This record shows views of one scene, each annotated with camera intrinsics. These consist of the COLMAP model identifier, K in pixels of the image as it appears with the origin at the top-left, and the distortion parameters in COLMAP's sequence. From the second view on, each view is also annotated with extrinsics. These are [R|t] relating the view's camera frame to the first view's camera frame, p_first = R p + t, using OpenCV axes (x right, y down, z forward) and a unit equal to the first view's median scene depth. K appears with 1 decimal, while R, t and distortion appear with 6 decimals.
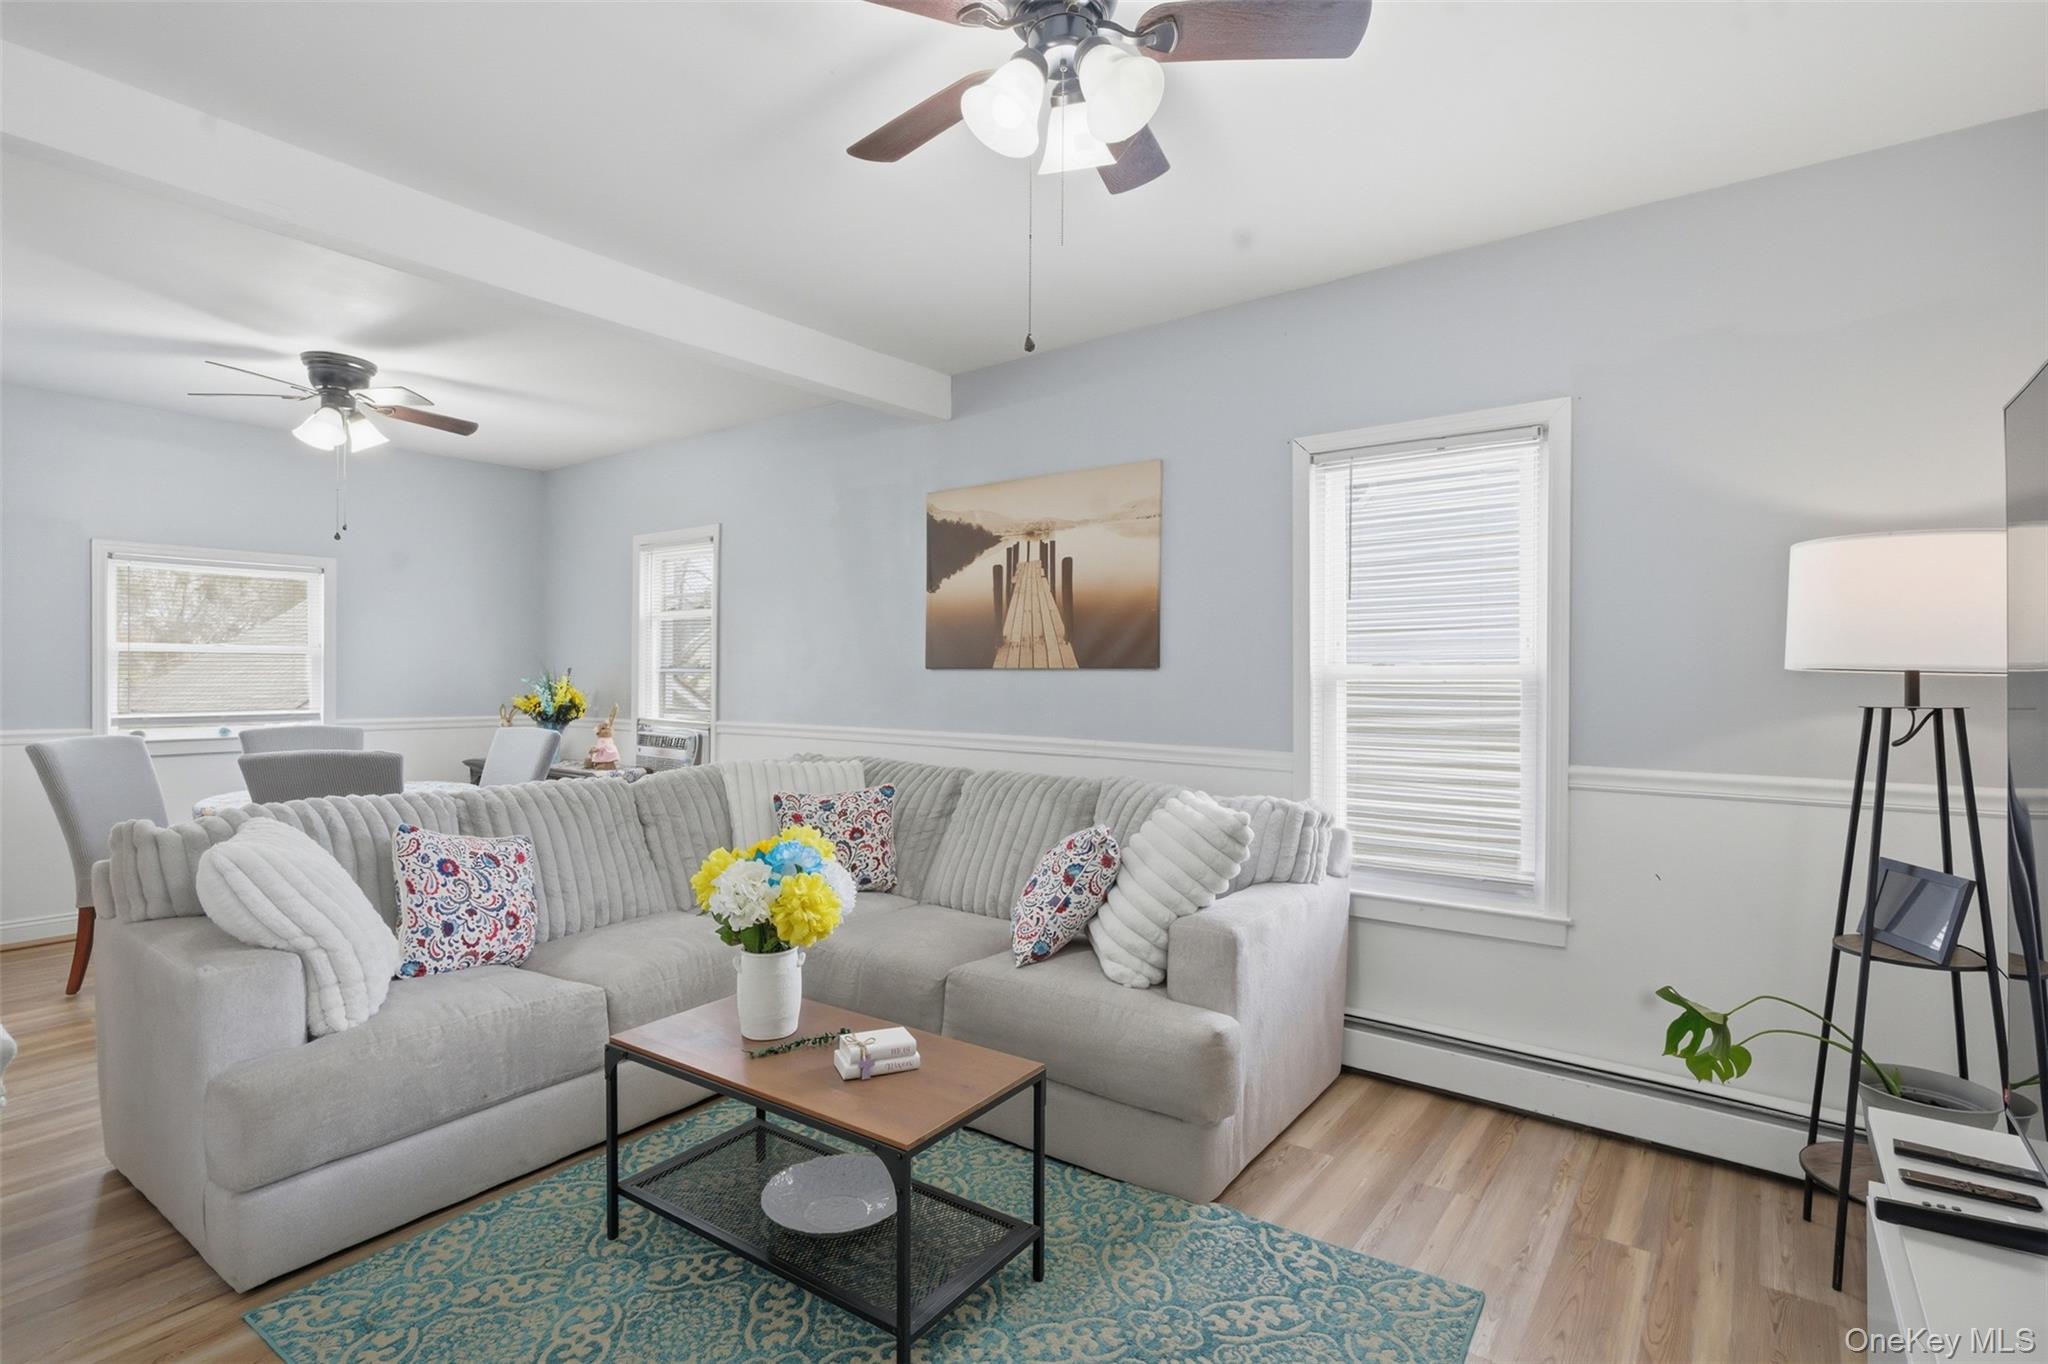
lens RADIAL K [[975.5, 0, 1003.7], [0, 975.5, 676.8], [0, 0, 1]] dist [0.002445, -0.003509]
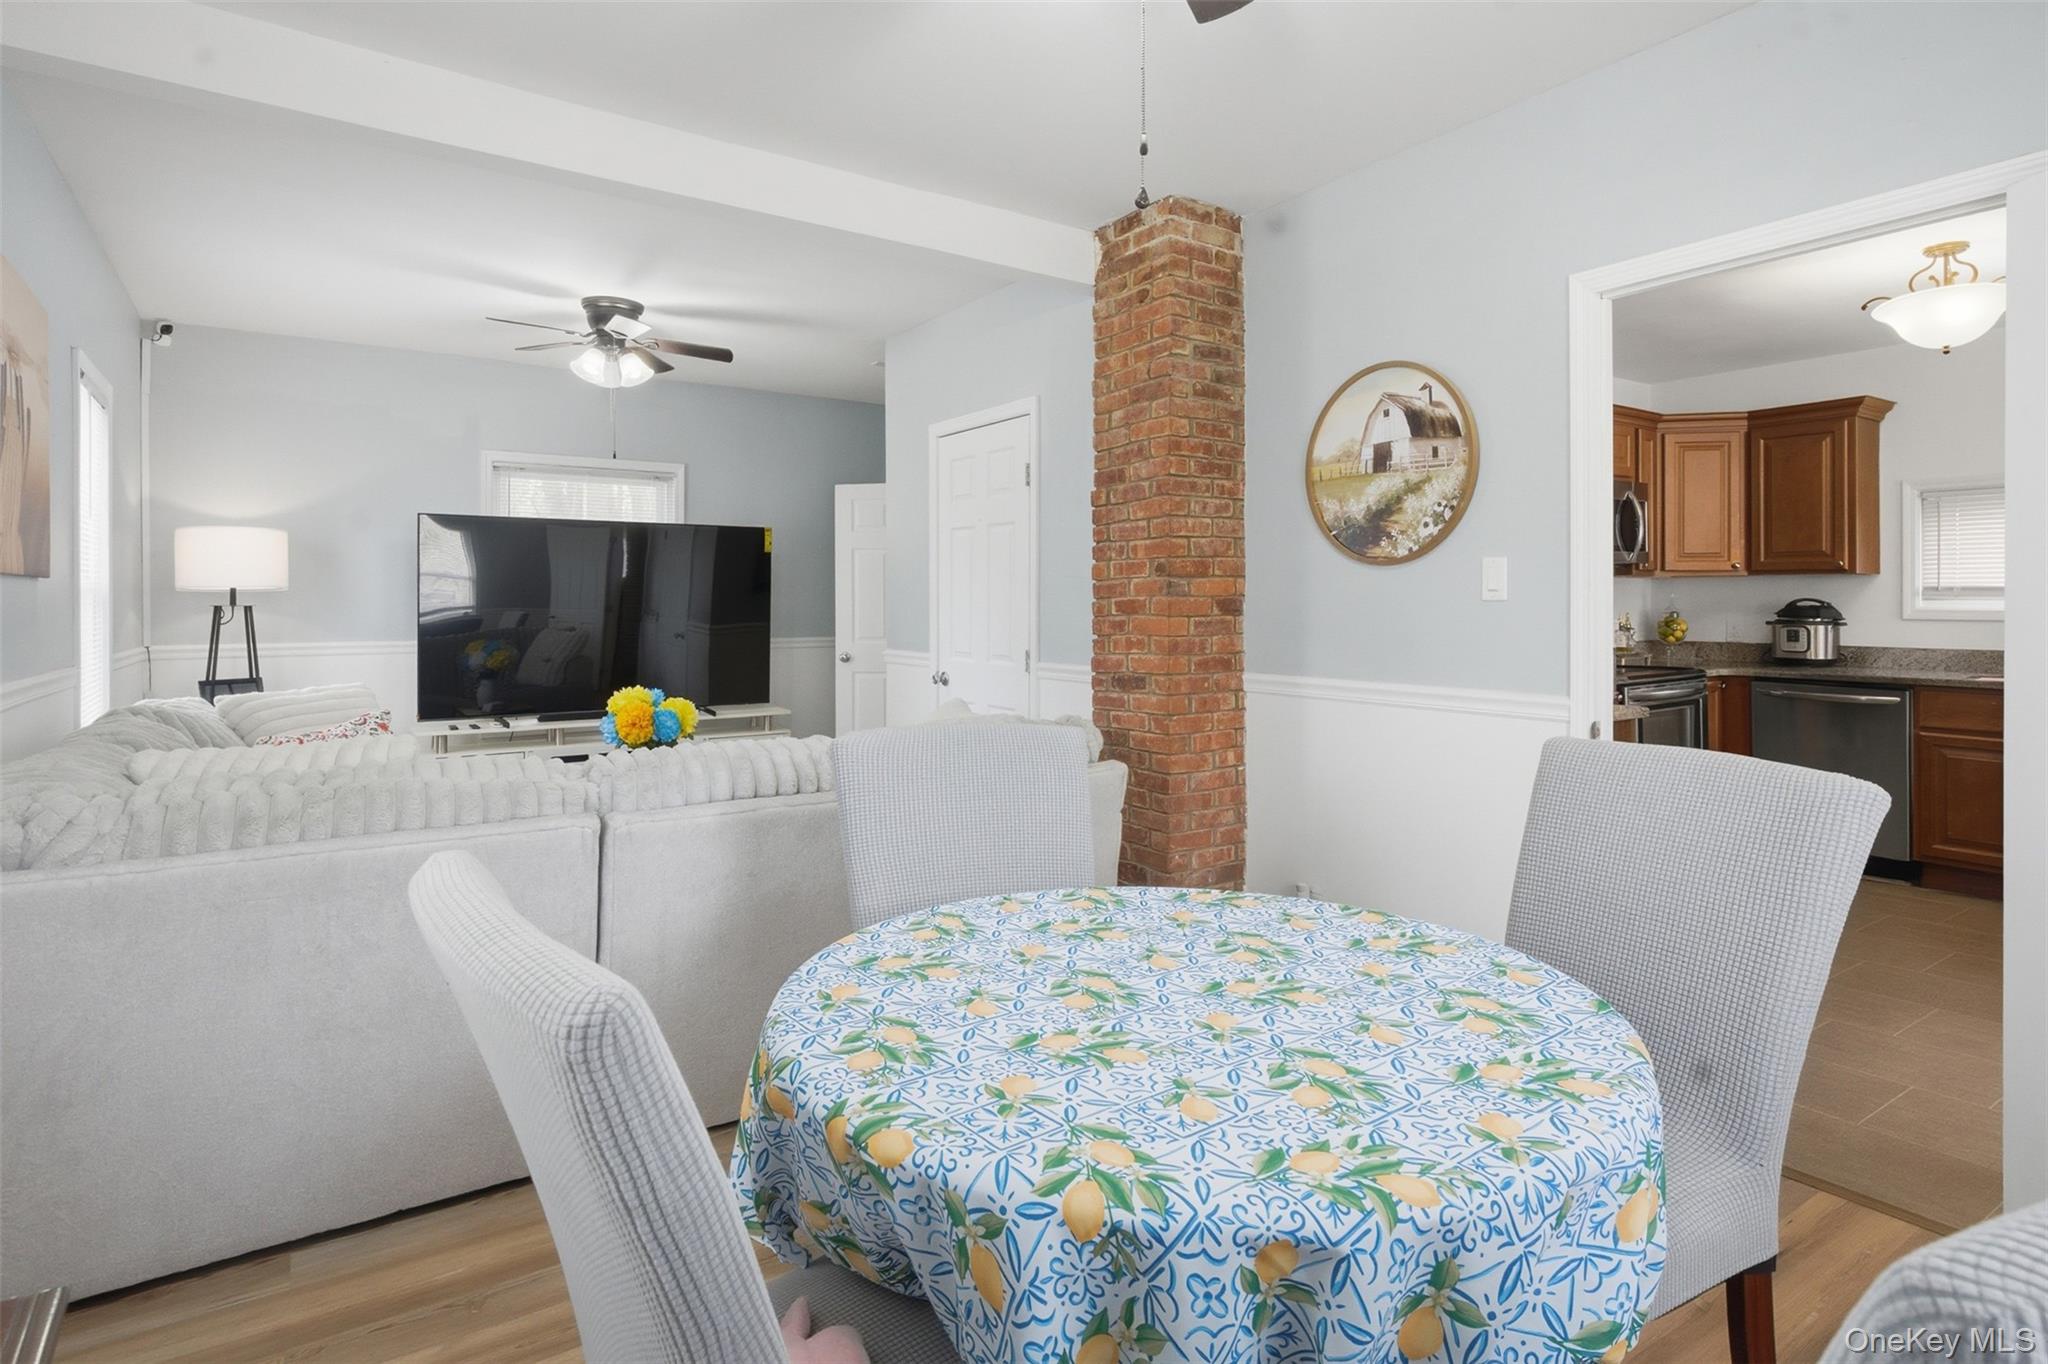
lens RADIAL K [[1071.1, 0, 1010.7], [0, 1071.1, 601.2], [0, 0, 1]] dist [-0.002253, 0.000538]
pose [[-0.944816, -0.004319, 0.327573, -1.000063], [-0.003825, 0.999990, 0.002152, 0.005766], [-0.327579, 0.000781, -0.944824, 1.819790]]
